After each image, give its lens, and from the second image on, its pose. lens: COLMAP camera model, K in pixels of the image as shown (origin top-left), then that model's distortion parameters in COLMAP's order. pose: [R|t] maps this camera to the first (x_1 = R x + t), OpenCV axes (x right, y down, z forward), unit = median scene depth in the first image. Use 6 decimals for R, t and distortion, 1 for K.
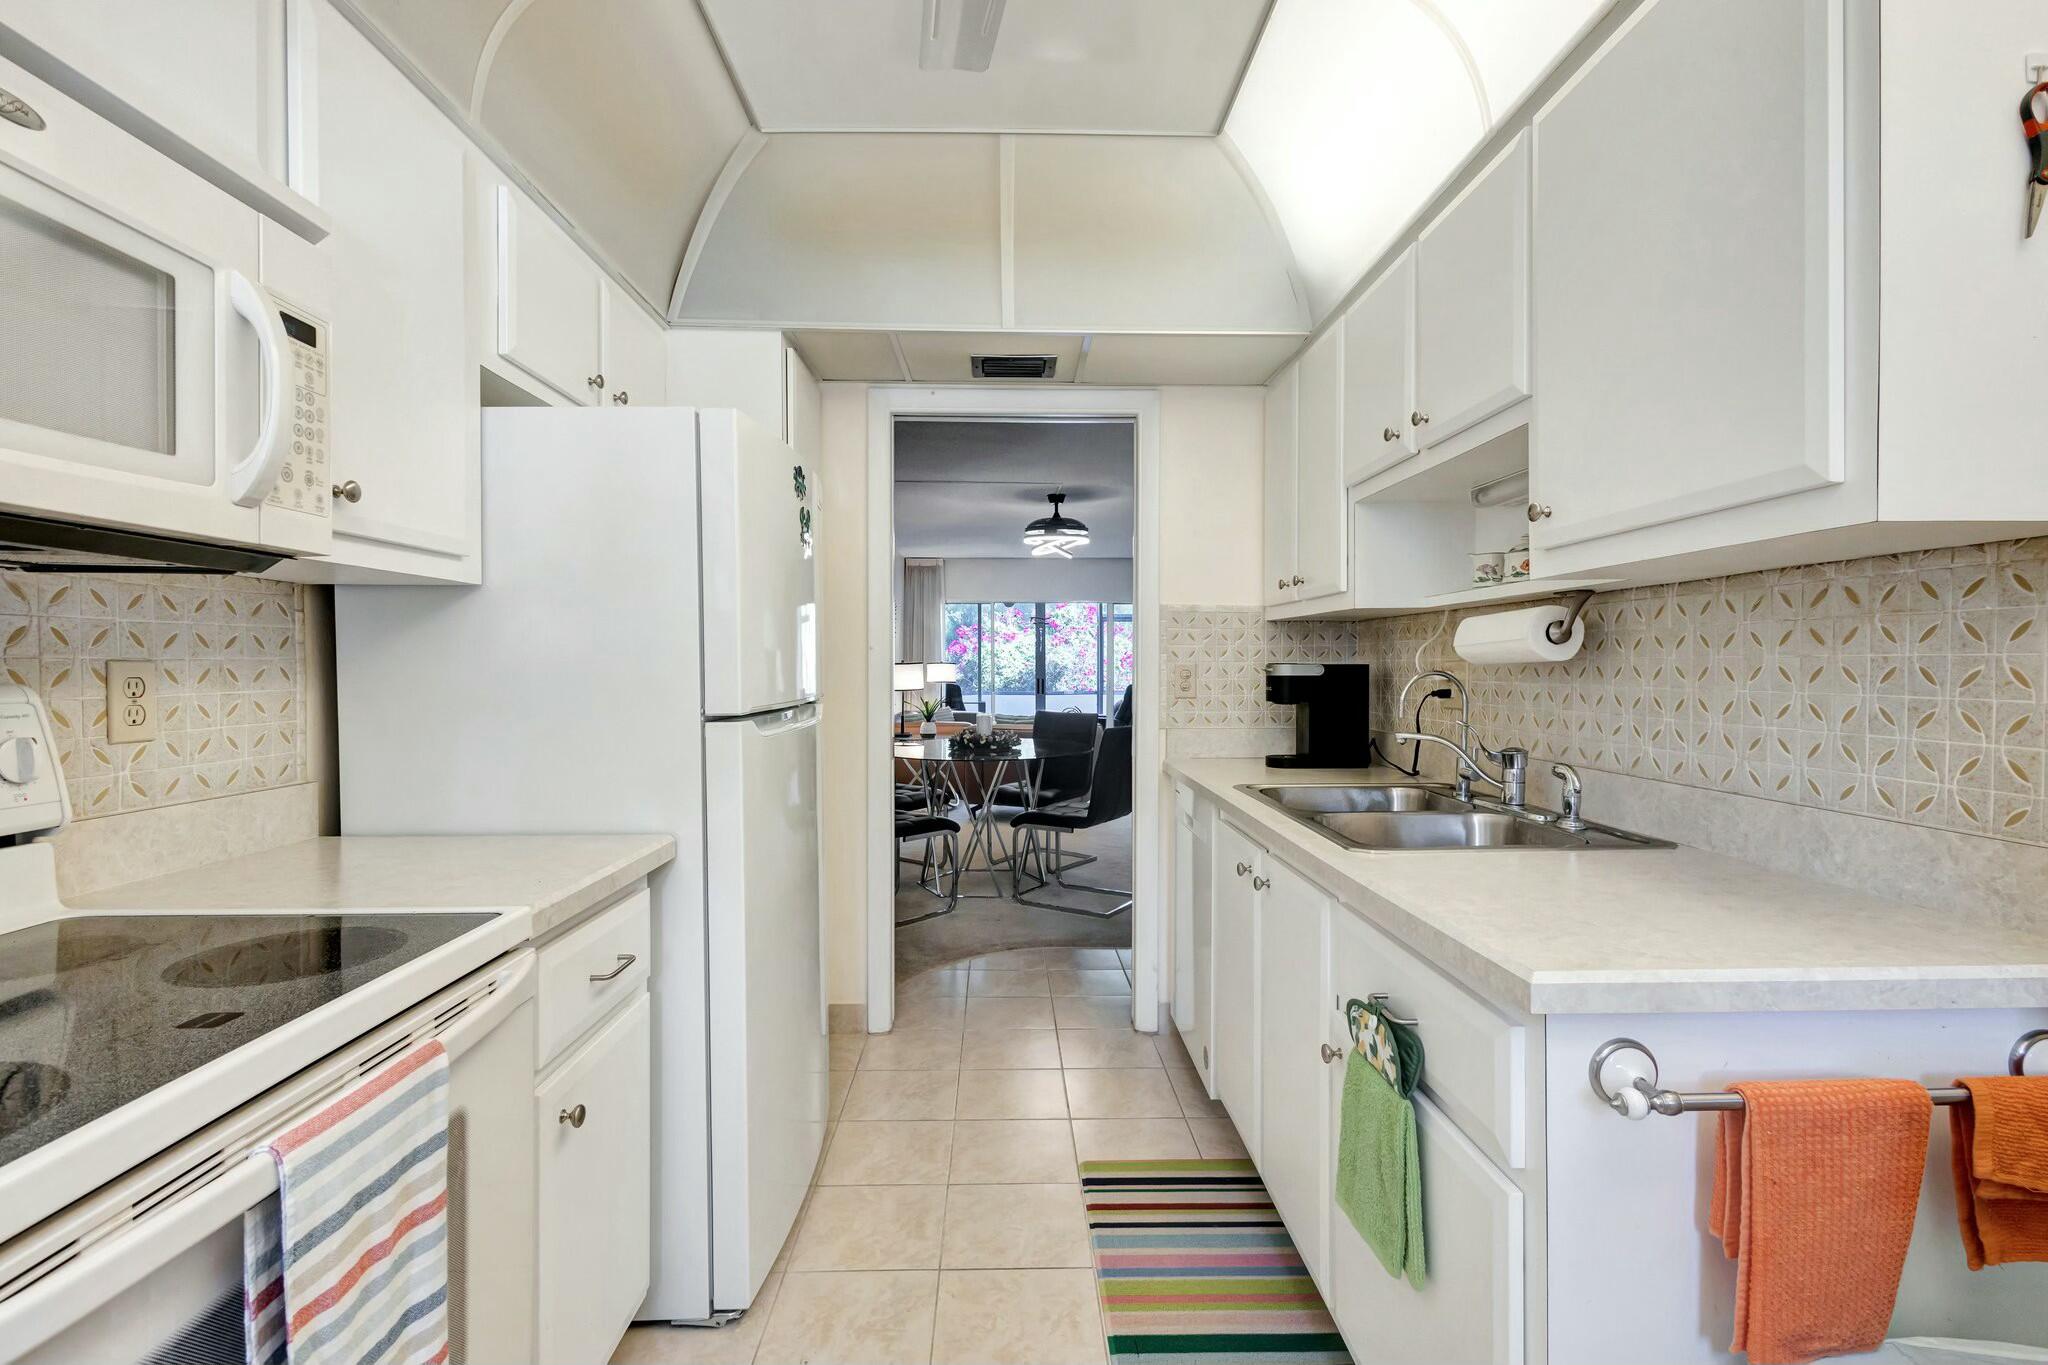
lens RADIAL K [[944.5, 0, 1027.8], [0, 944.5, 673.4], [0, 0, 1]] dist [0.002964, -0.000167]
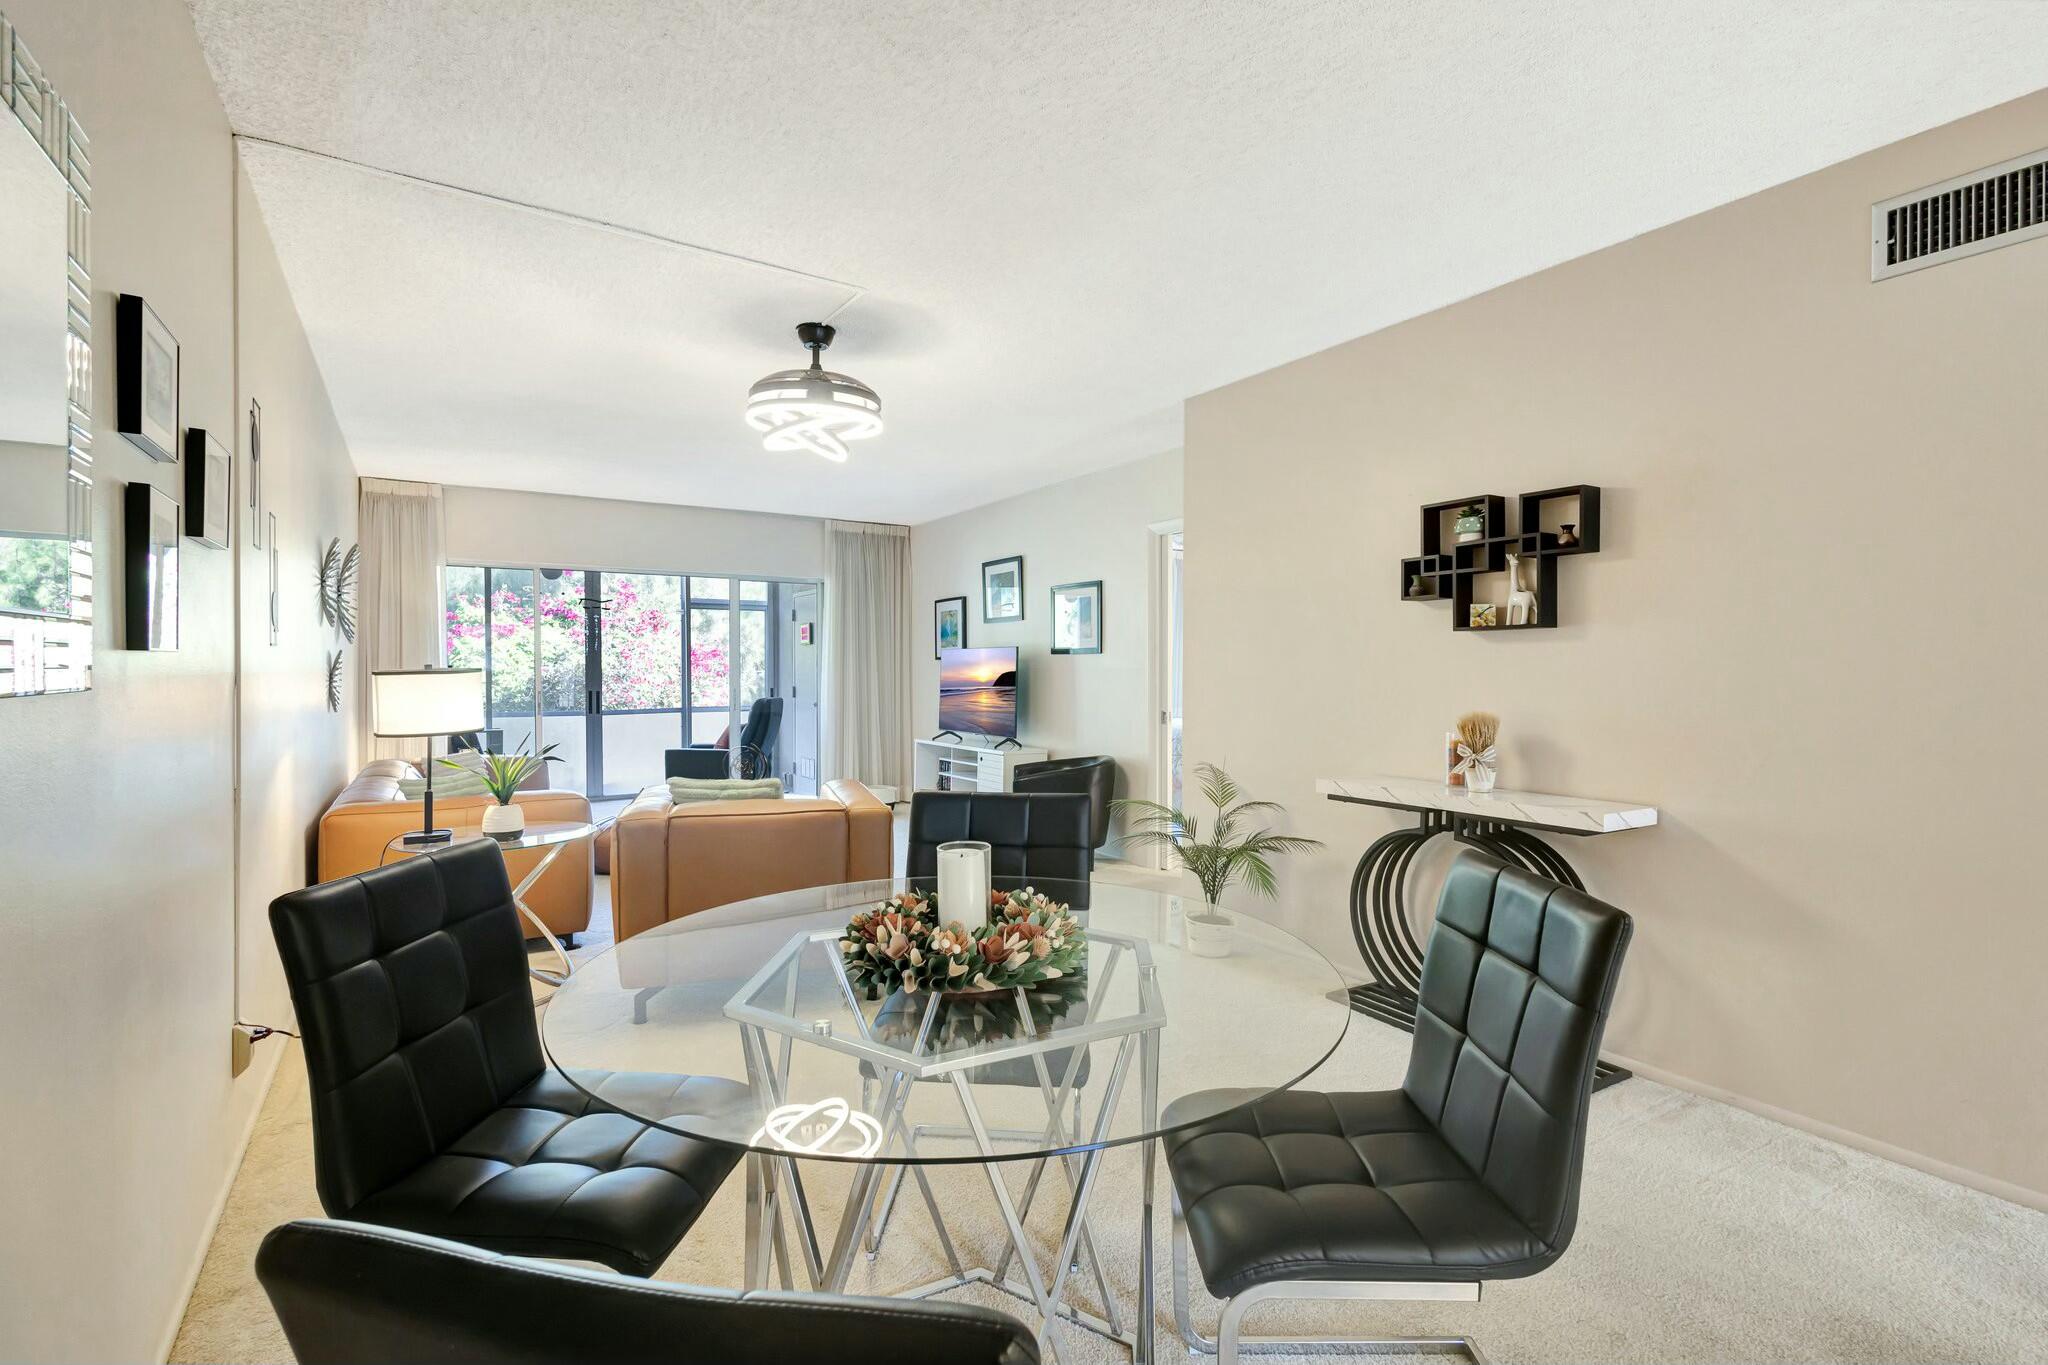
lens RADIAL K [[944.5, 0, 1027.8], [0, 944.5, 673.4], [0, 0, 1]] dist [0.002964, -0.000167]
pose [[0.857762, -0.003122, 0.514038, -0.071323], [0.005120, 0.999984, -0.002469, -0.004205], [-0.514022, 0.004749, 0.857764, 0.291603]]
